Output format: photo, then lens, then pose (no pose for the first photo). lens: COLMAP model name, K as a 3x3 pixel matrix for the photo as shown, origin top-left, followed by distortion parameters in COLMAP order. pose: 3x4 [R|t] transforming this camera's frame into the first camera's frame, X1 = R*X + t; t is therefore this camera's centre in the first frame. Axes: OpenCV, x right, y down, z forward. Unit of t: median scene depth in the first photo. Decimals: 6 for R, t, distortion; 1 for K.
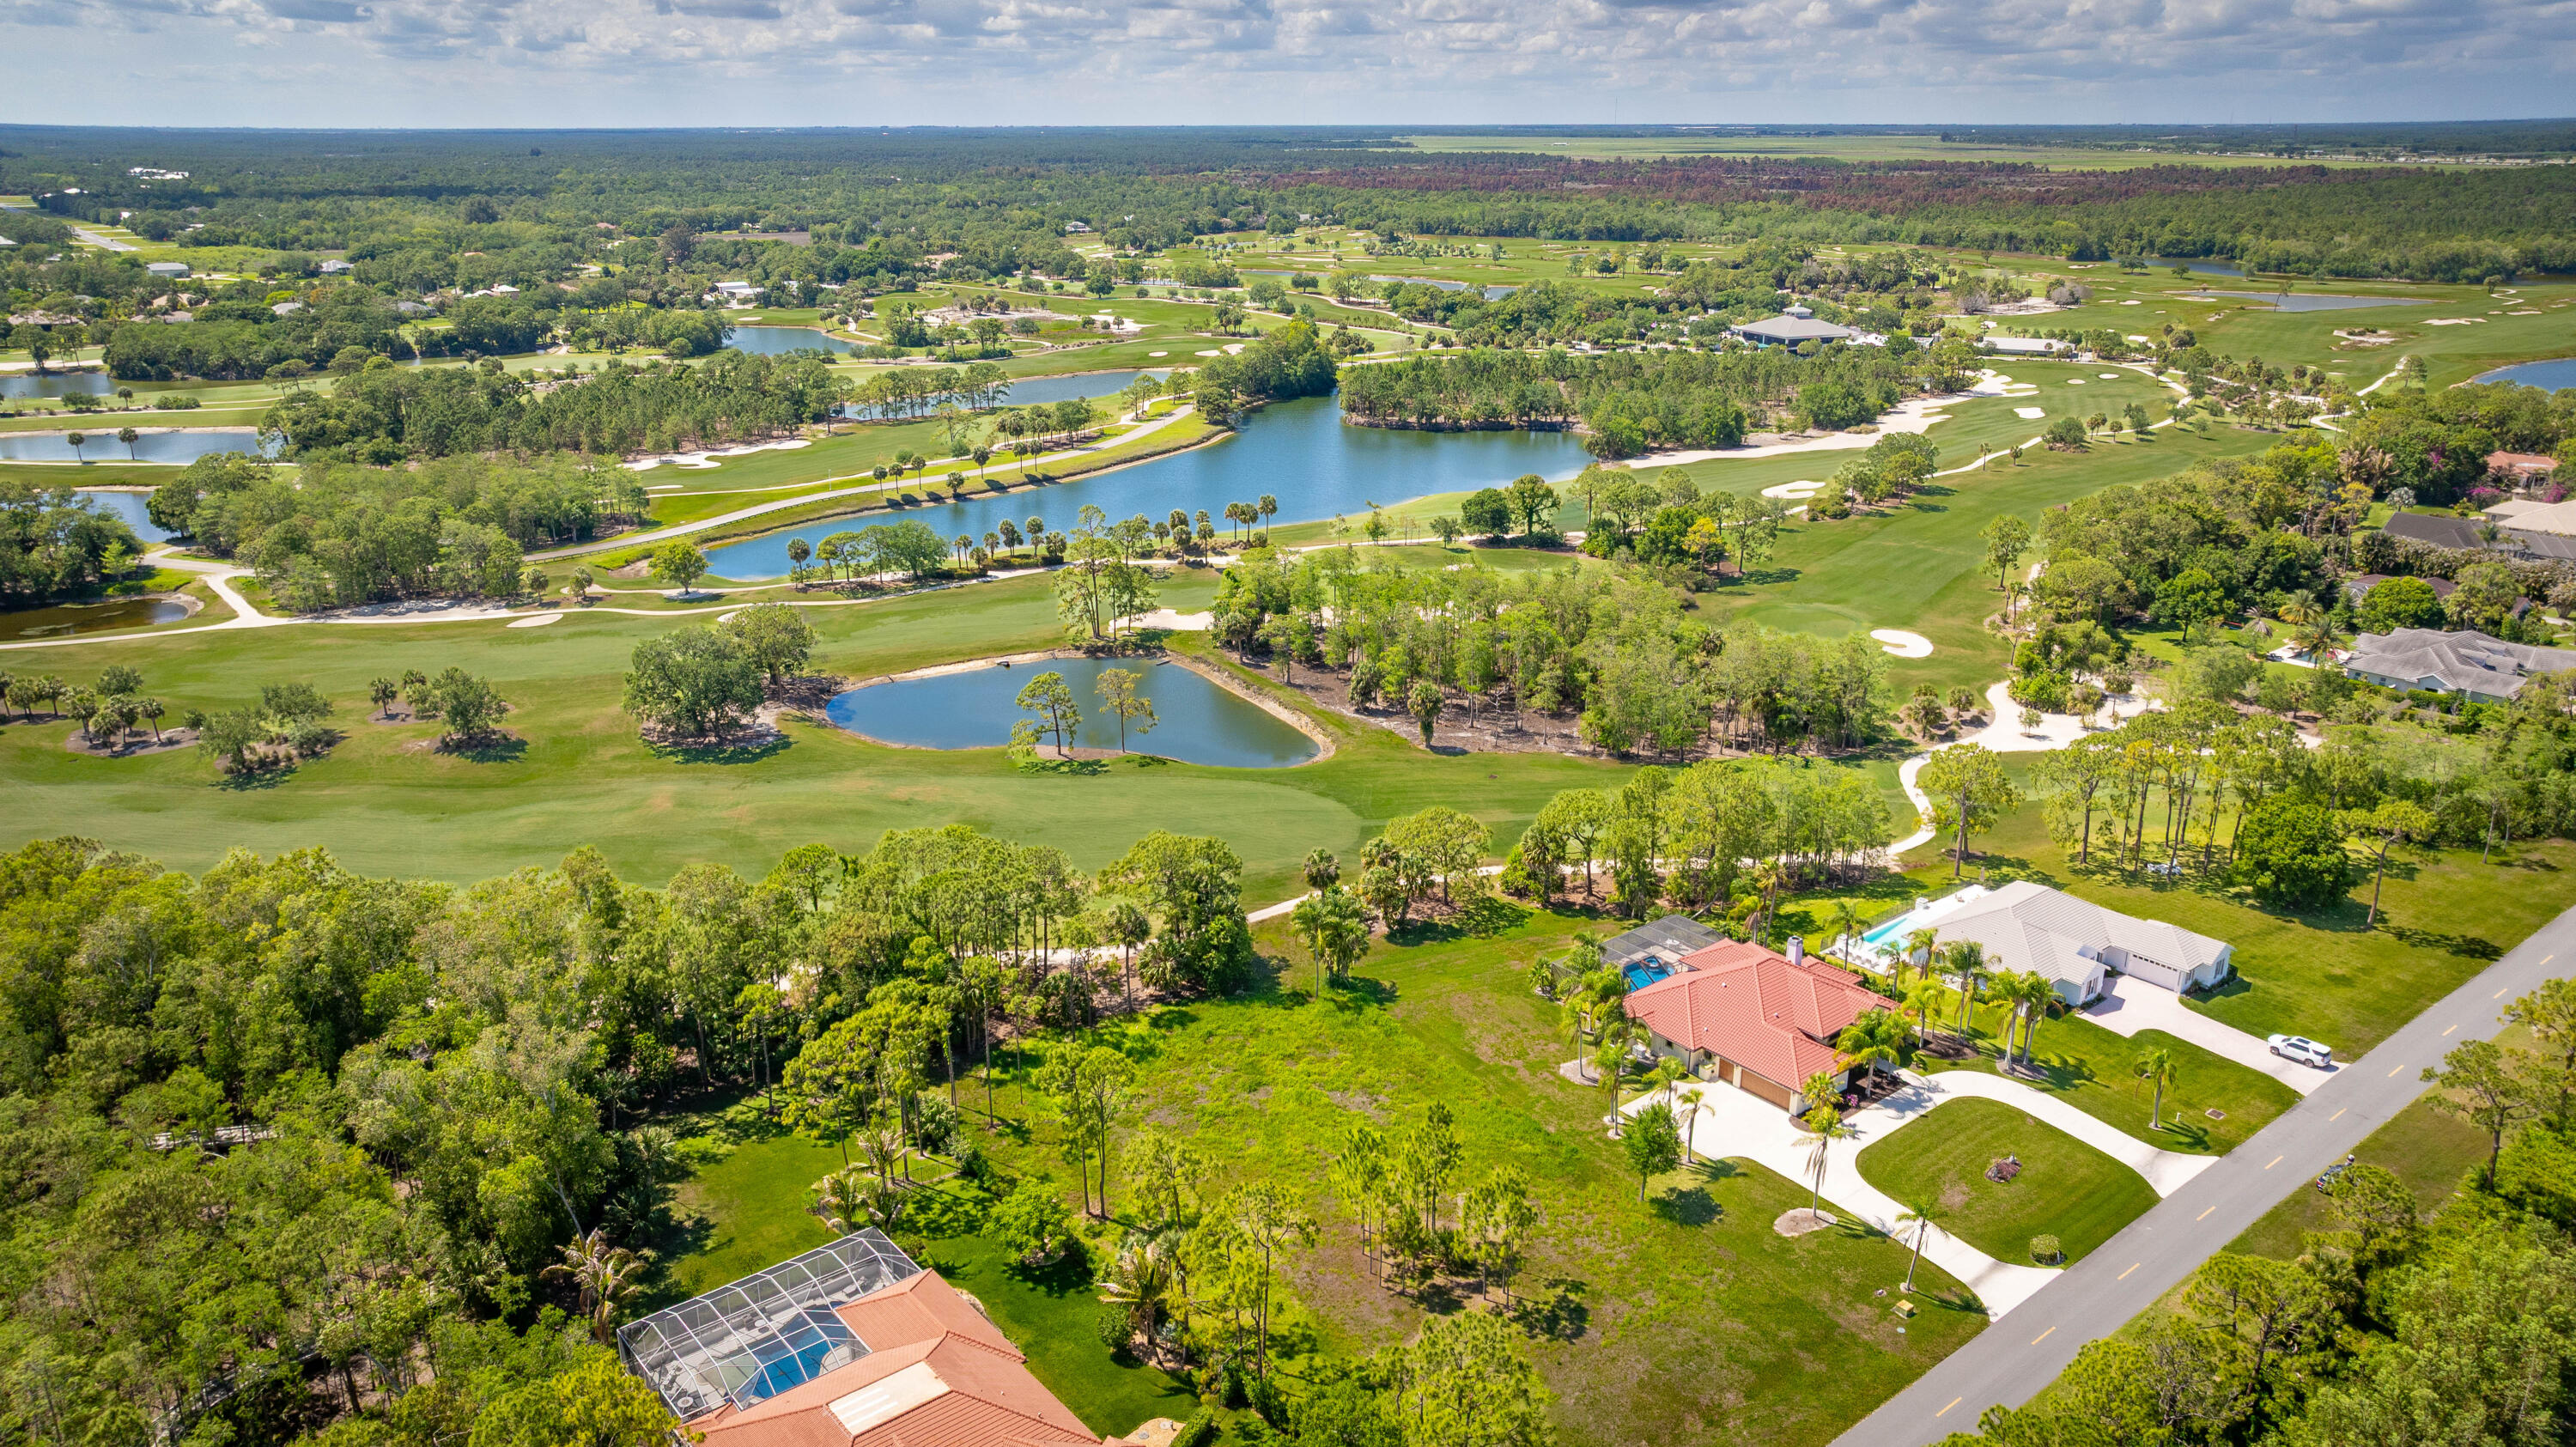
lens RADIAL K [[1802.6, 0, 1288.0], [0, 1802.6, 723.5], [0, 0, 1]] dist [-0.044975, 0.071864]
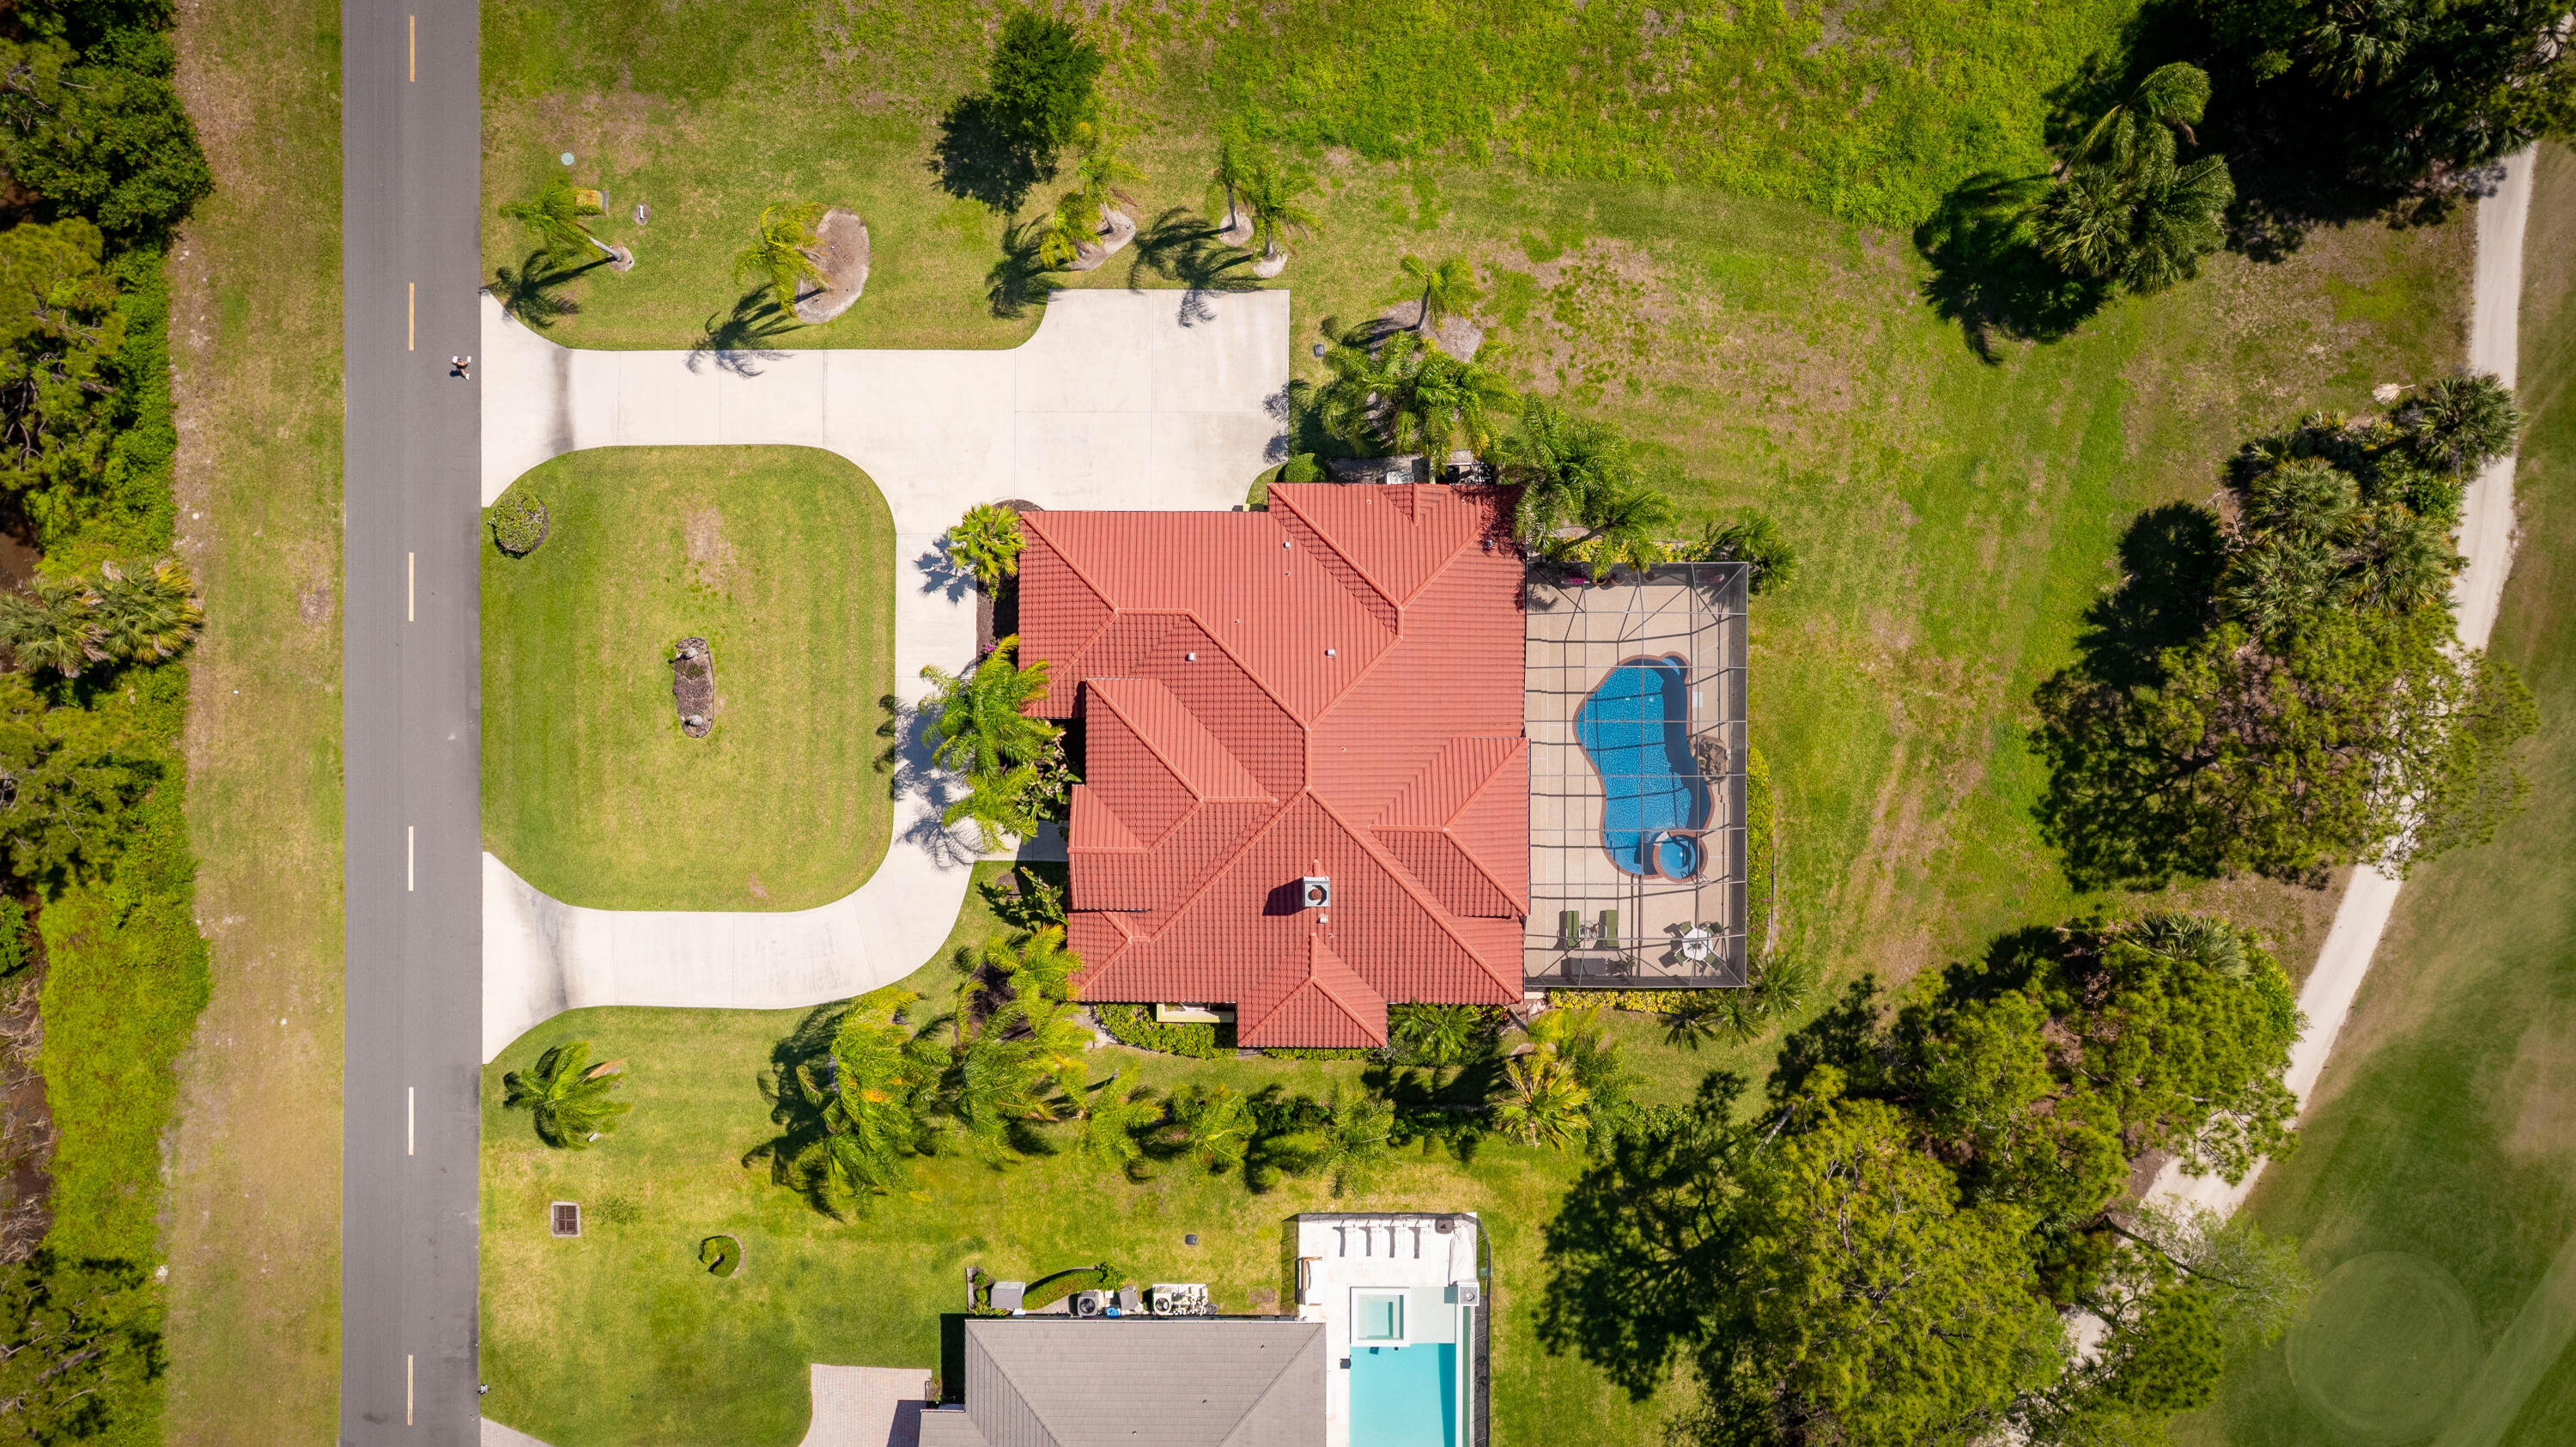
lens RADIAL K [[1802.6, 0, 1288.0], [0, 1802.6, 723.5], [0, 0, 1]] dist [-0.044975, 0.071864]
pose [[-0.628329, 0.777858, 0.011834, 0.256642], [-0.239768, -0.208104, 0.948264, -0.274955], [0.740077, 0.592984, 0.317263, 0.857553]]
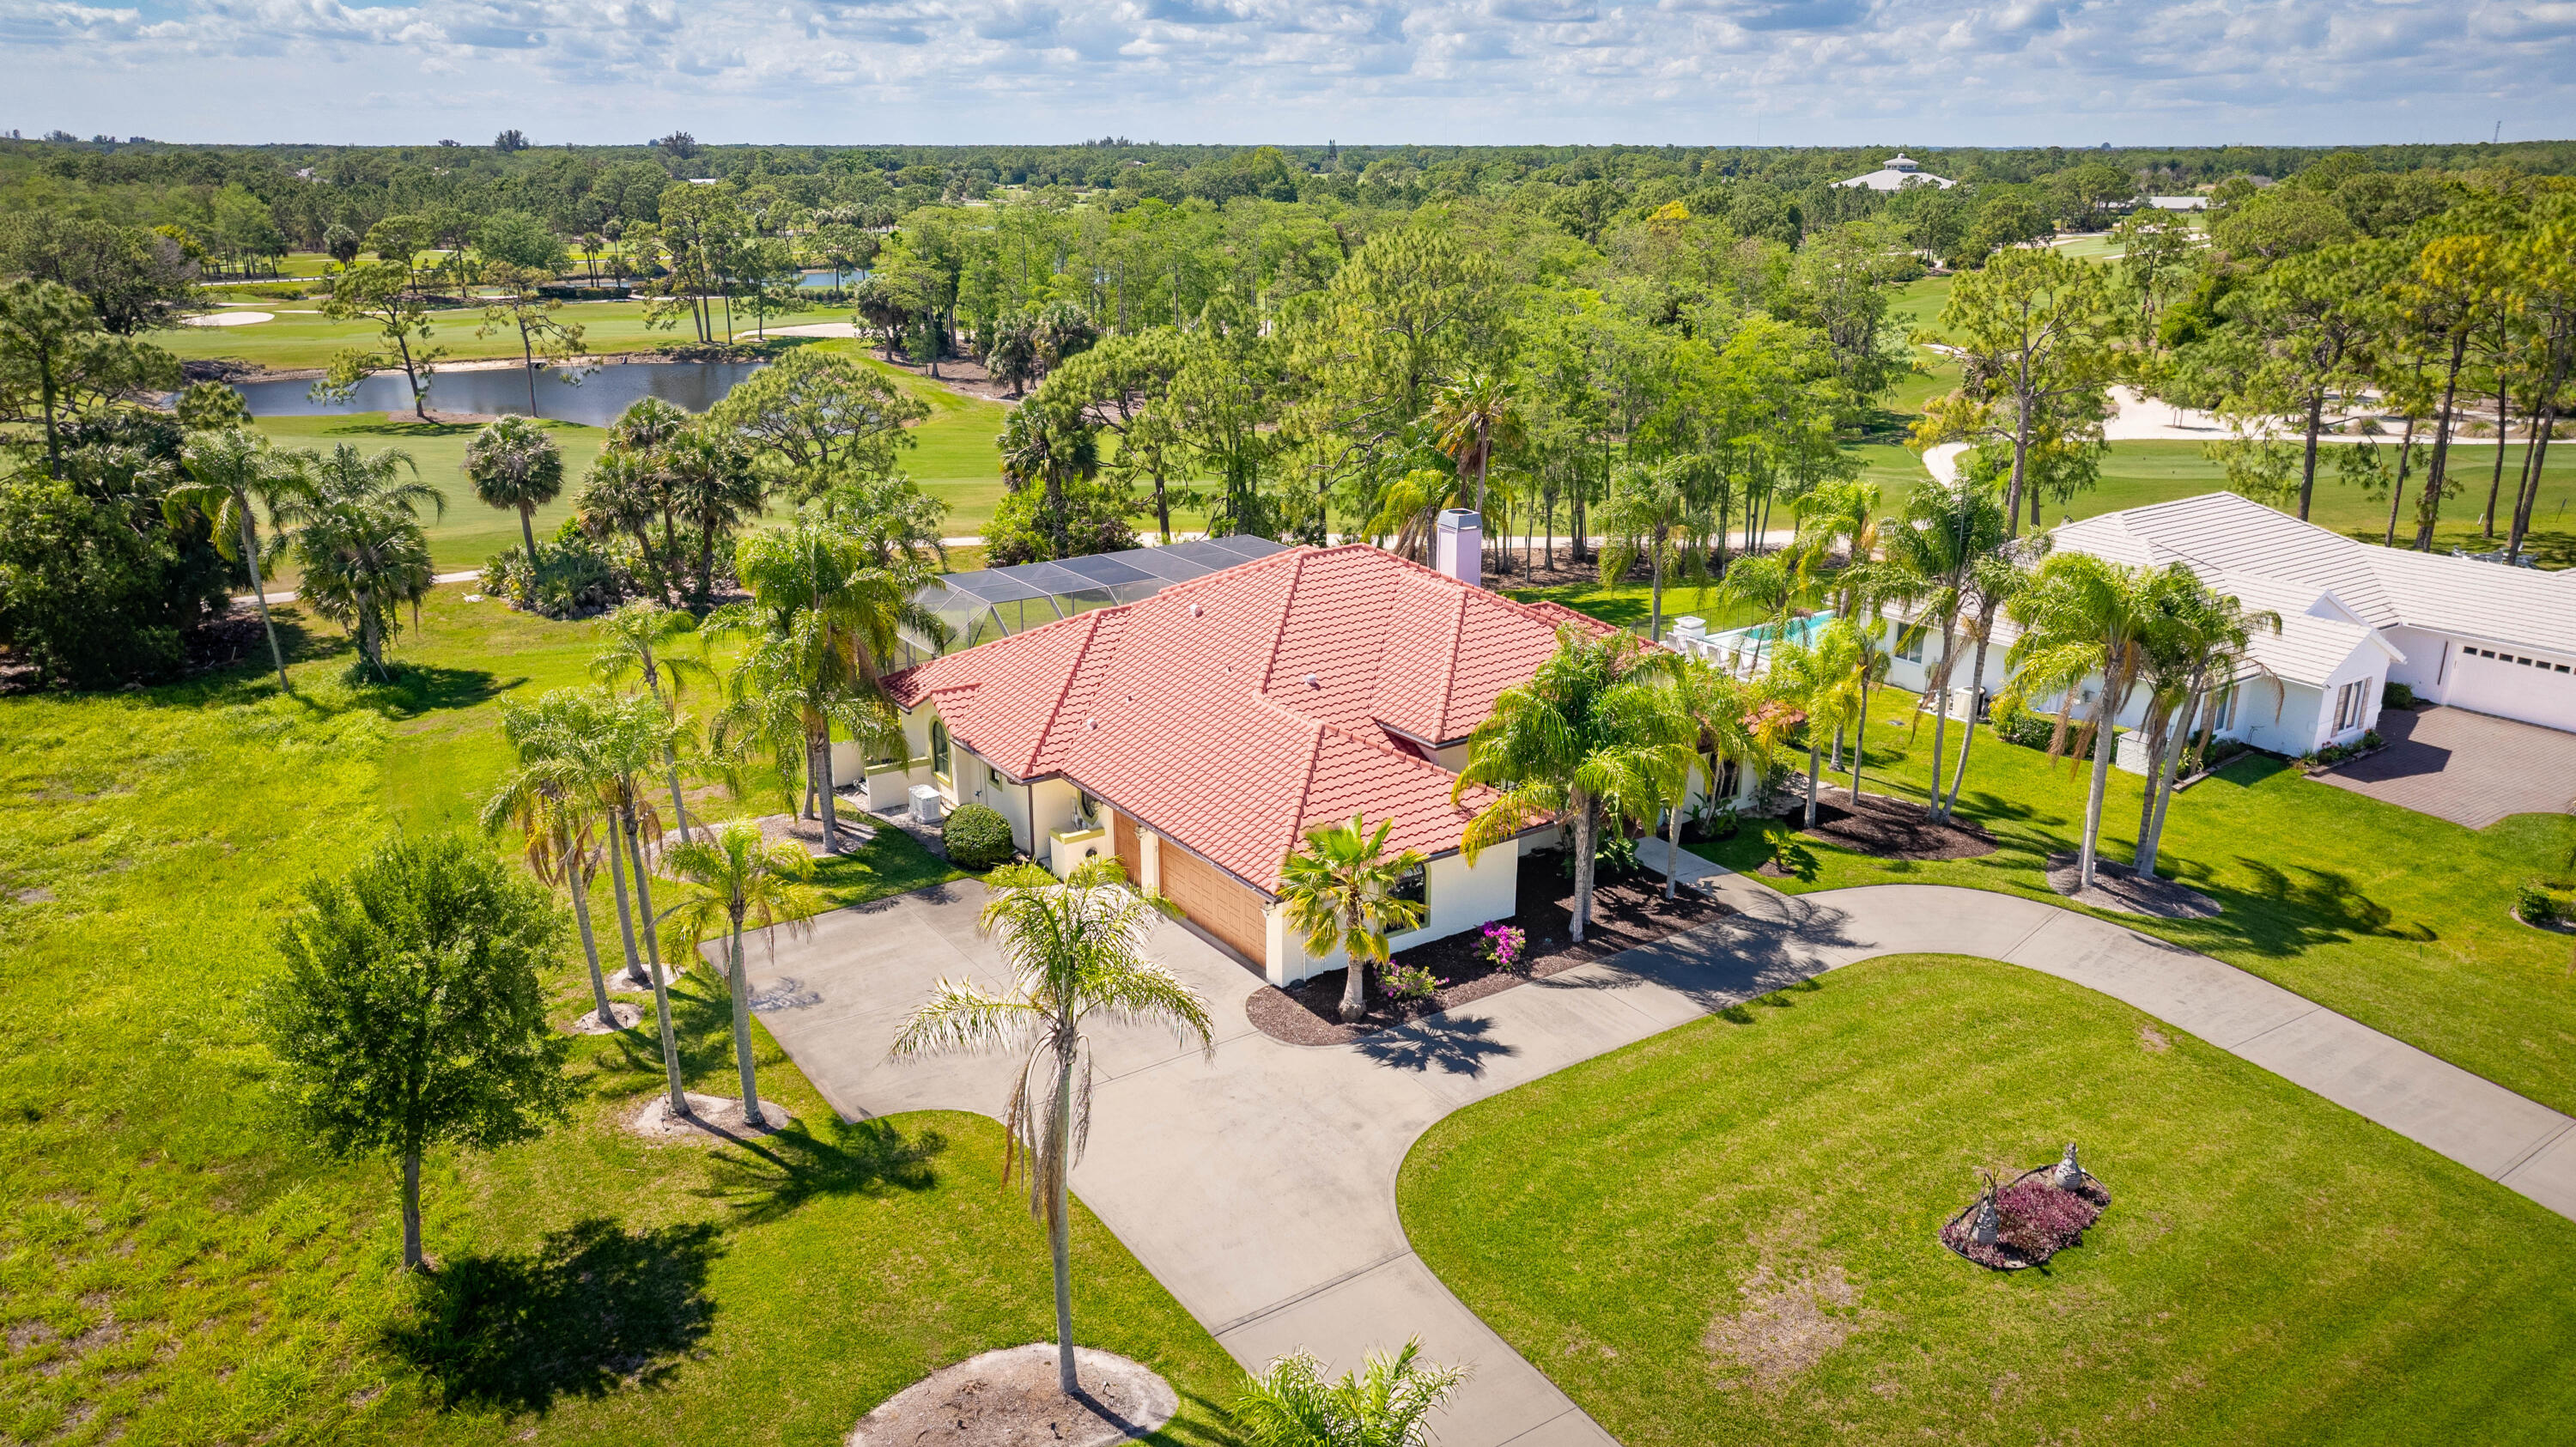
lens RADIAL K [[1802.6, 0, 1288.0], [0, 1802.6, 723.5], [0, 0, 1]] dist [-0.044975, 0.071864]
pose [[0.997075, 0.026714, -0.071613, 0.282083], [-0.027776, 0.999518, -0.013881, 0.169127], [0.071208, 0.015830, 0.997336, 0.672071]]
